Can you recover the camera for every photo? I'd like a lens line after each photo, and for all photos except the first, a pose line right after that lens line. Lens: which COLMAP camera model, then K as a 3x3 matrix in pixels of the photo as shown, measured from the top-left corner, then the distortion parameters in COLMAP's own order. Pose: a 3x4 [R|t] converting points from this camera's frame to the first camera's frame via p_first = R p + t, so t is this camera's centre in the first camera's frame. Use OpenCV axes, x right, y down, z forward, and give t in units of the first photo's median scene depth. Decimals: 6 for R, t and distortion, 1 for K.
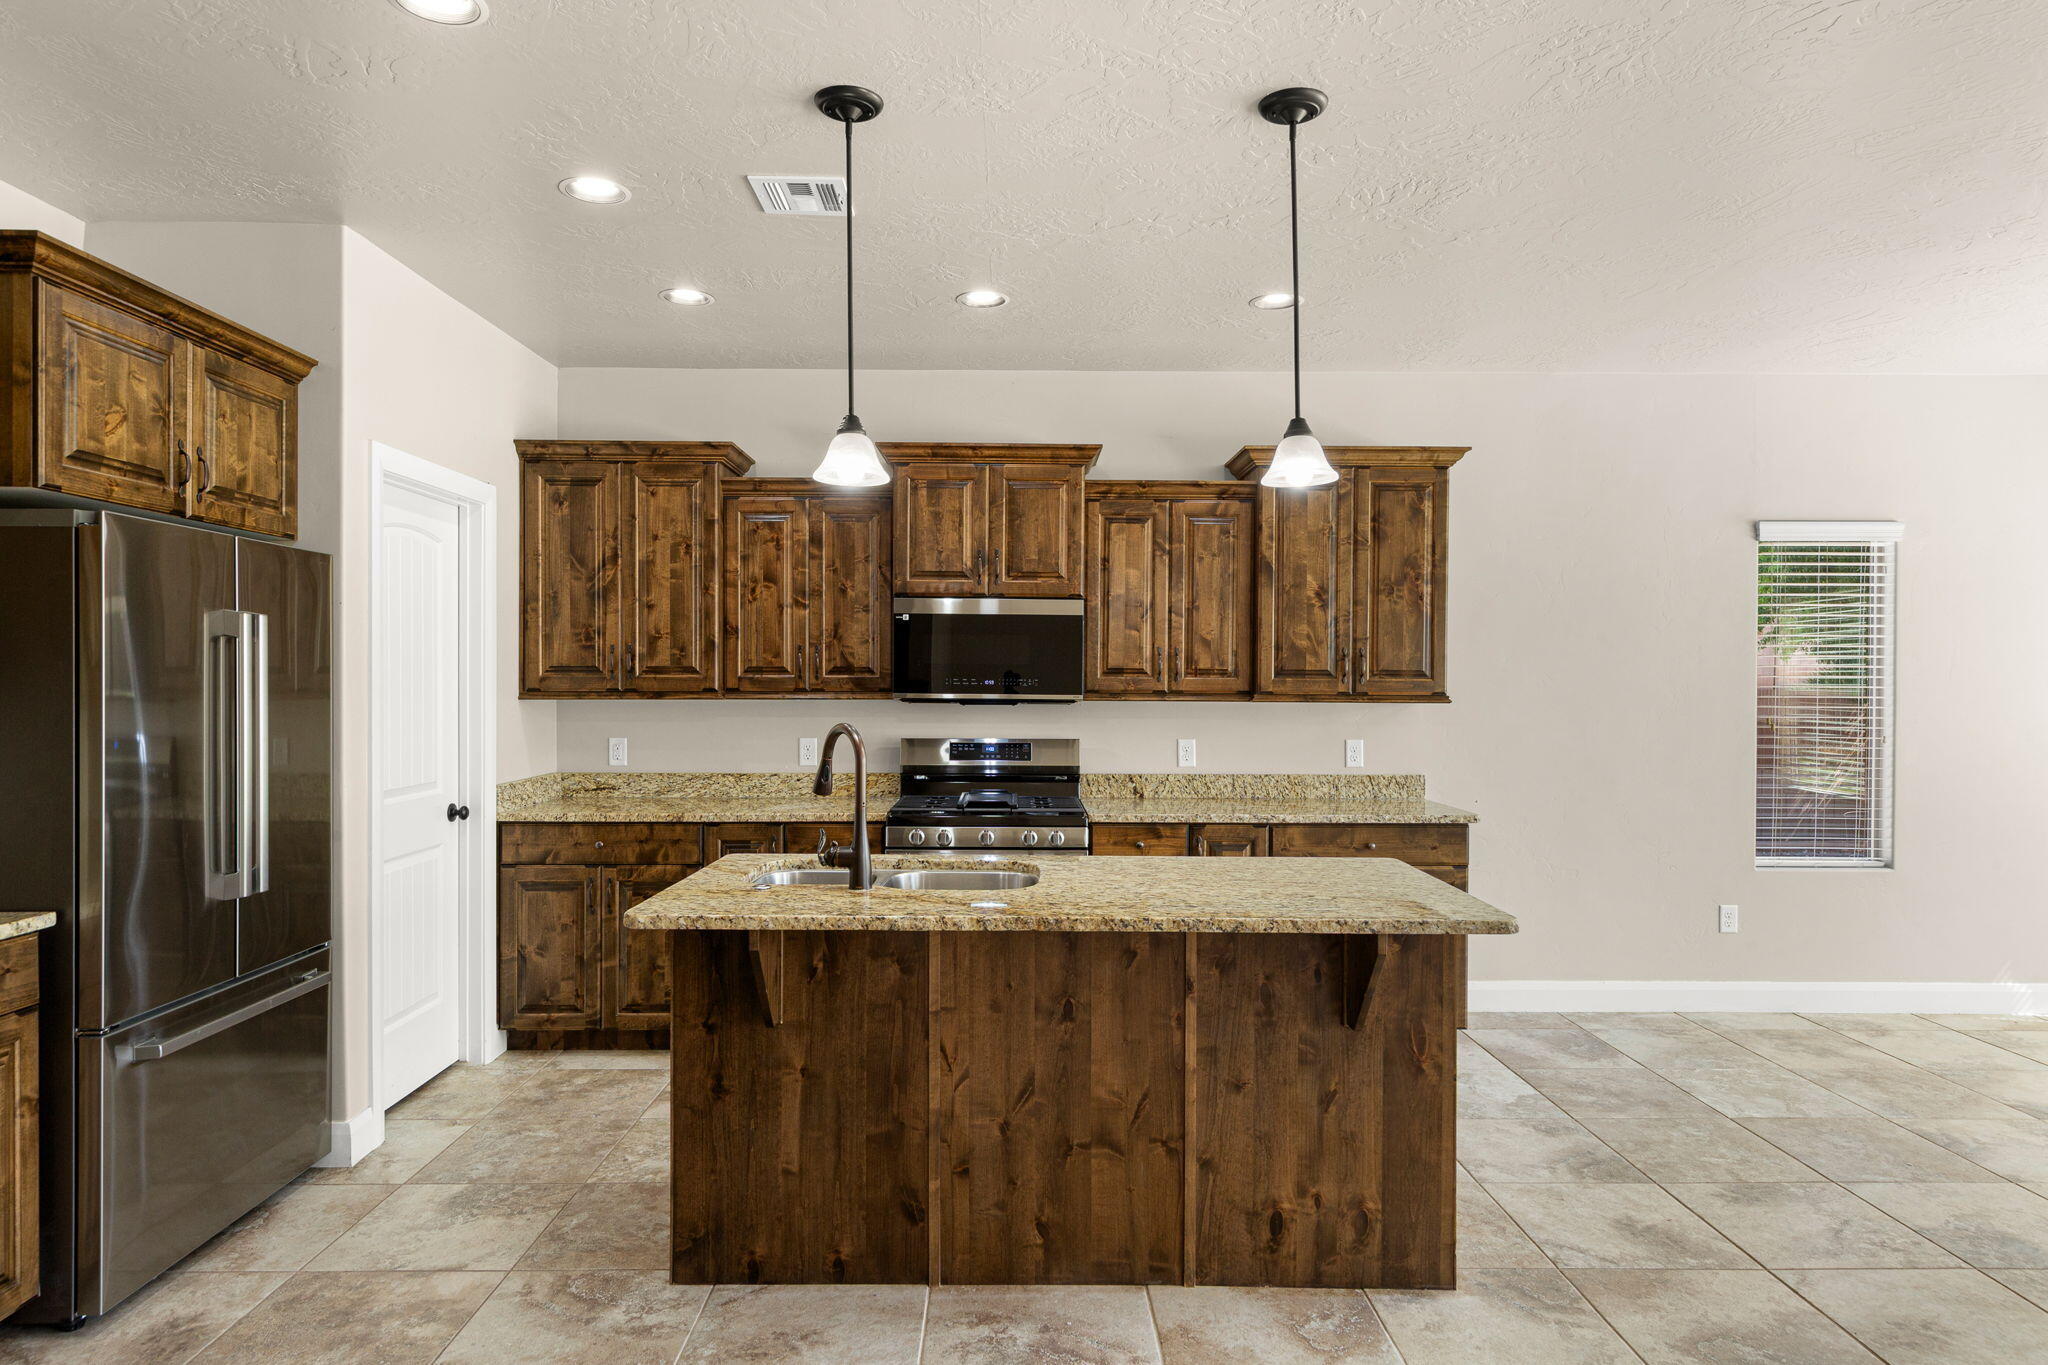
lens RADIAL K [[1218.2, 0, 1017.1], [0, 1218.2, 688.1], [0, 0, 1]] dist [0.008323, -0.000341]
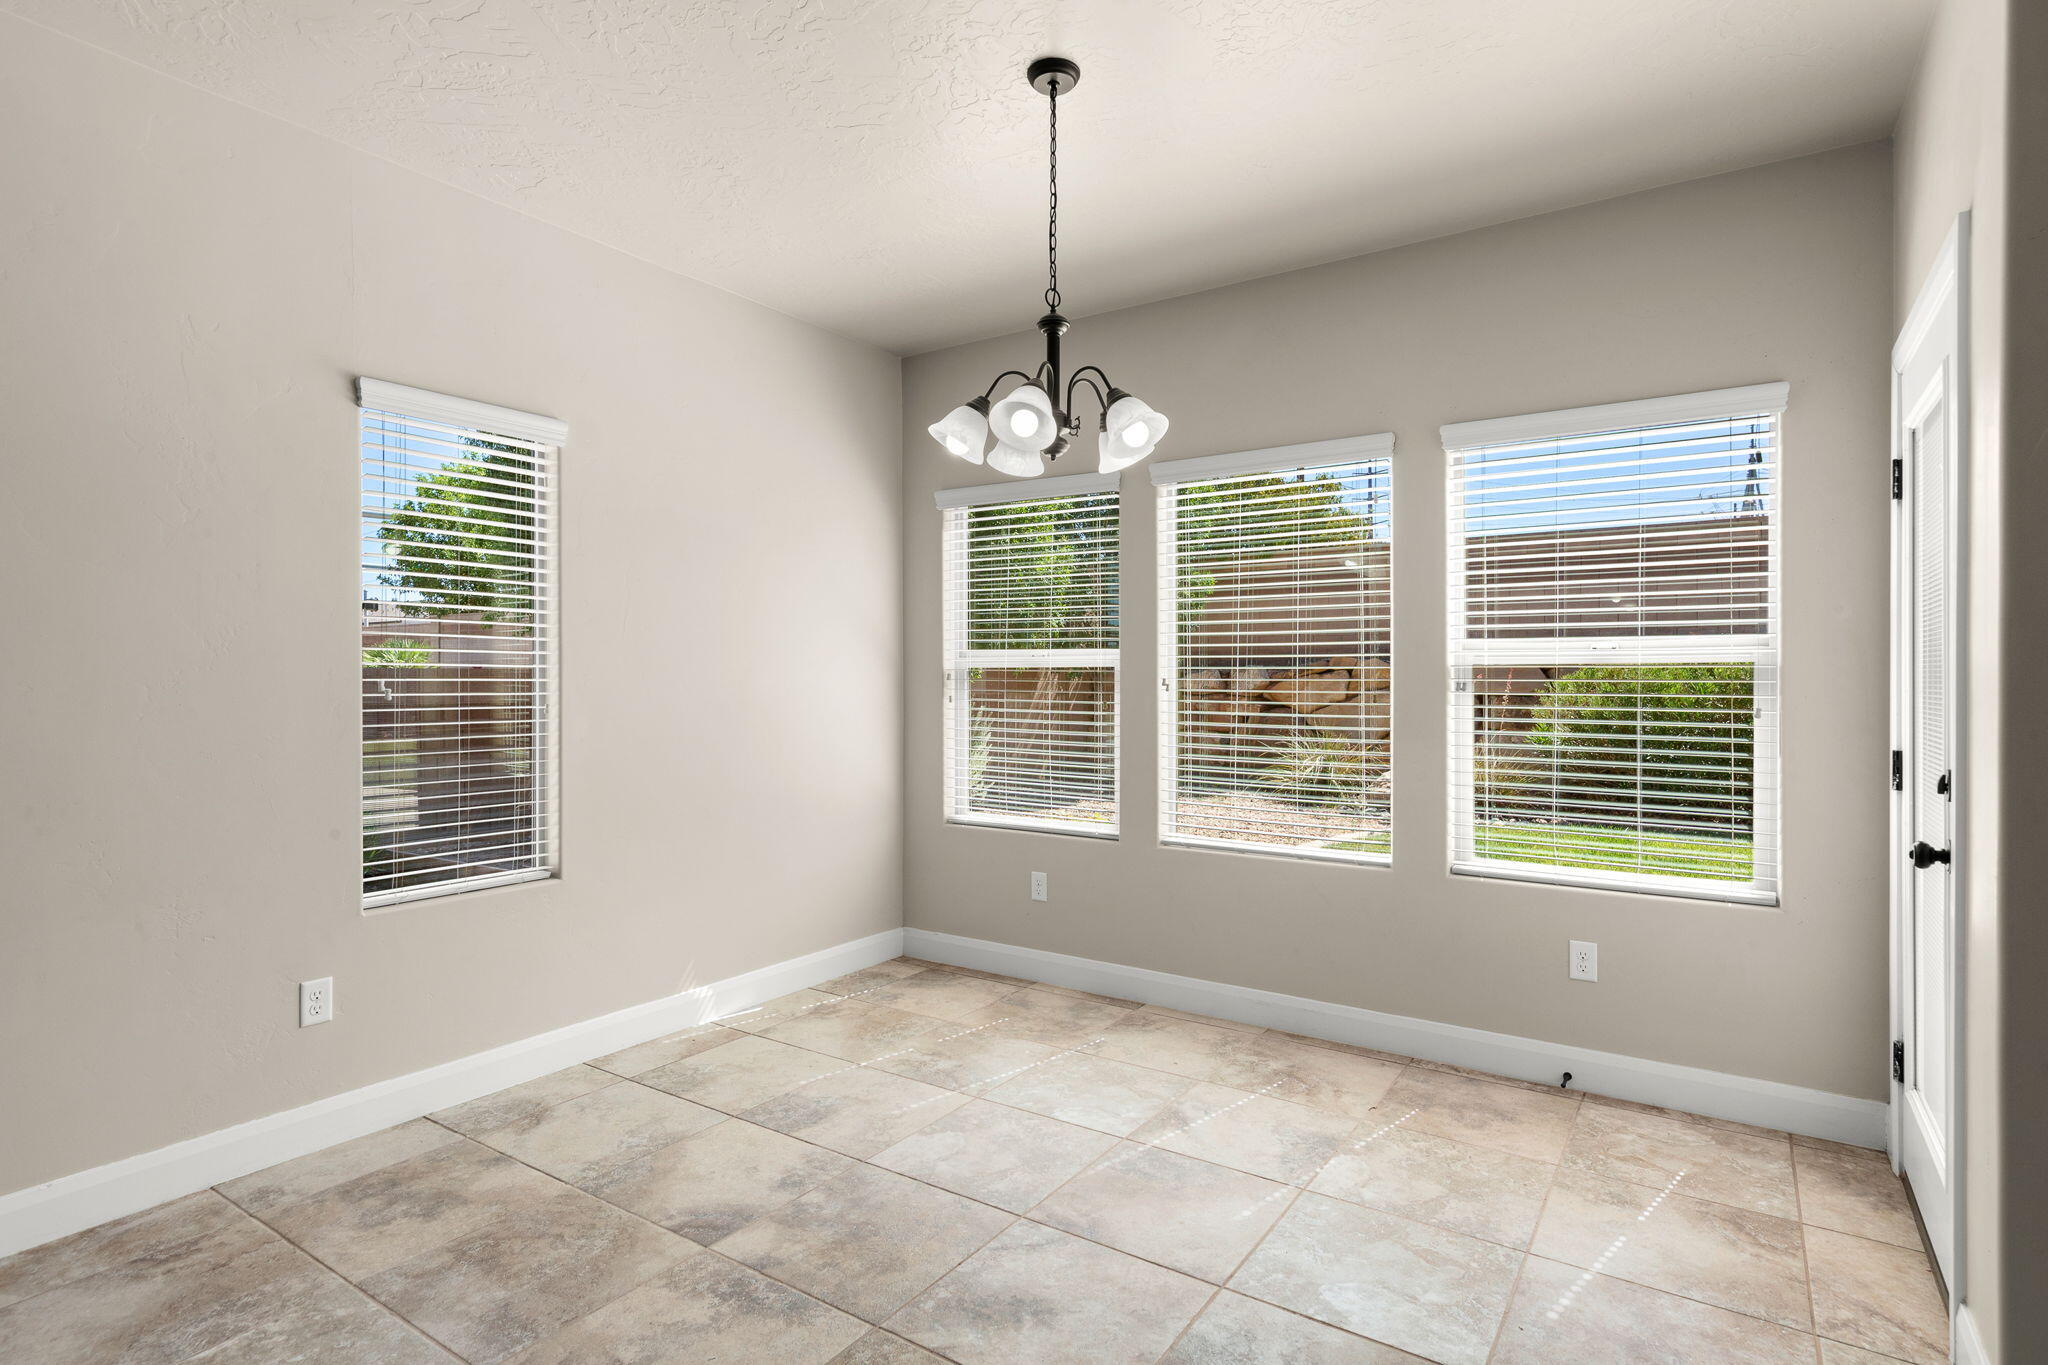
lens RADIAL K [[1032.7, 0, 1042.9], [0, 1032.7, 679.0], [0, 0, 1]] dist [0.005742, 0.000002]
pose [[0.553178, -0.006943, 0.833034, 0.376657], [0.007978, 0.999964, 0.003037, 0.026442], [-0.833025, 0.004966, 0.553213, 0.428354]]
